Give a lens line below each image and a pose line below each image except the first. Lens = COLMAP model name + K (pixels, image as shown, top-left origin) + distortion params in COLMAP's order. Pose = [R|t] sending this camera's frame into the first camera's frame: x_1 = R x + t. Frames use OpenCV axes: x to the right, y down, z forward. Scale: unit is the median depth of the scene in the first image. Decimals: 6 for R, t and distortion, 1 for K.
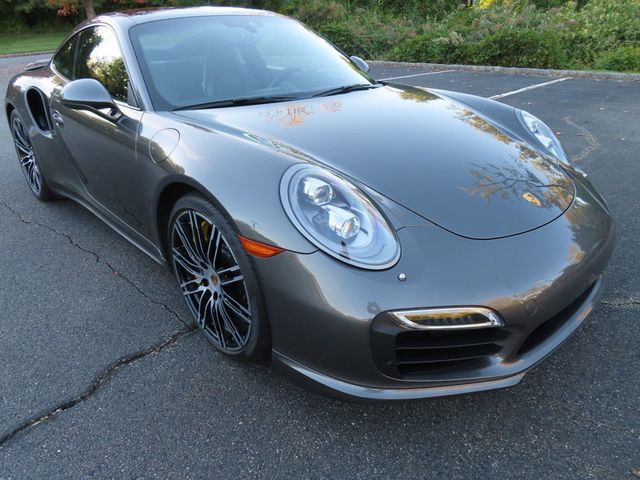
lens RADIAL K [[461.9, 0, 319.0], [0, 461.9, 228.6], [0, 0, 1]] dist [-0.007195, 0.005806]
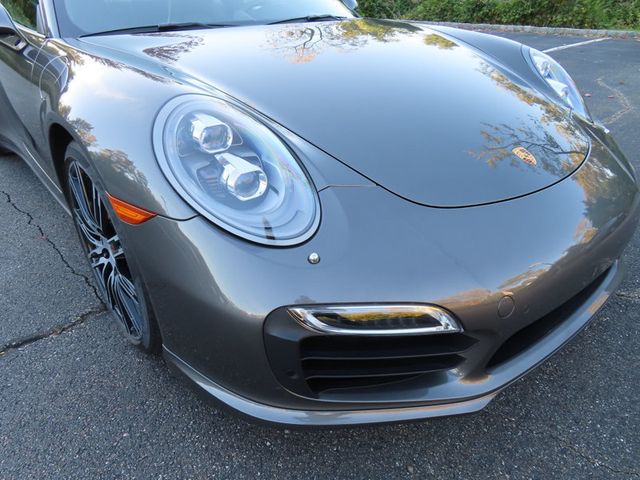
lens RADIAL K [[461.9, 0, 319.0], [0, 461.9, 228.6], [0, 0, 1]] dist [-0.007195, 0.005806]
pose [[0.998428, 0.030545, -0.046997, 0.146138], [-0.027389, 0.997418, 0.066383, 0.010073], [0.048903, -0.064992, 0.996687, 0.208684]]
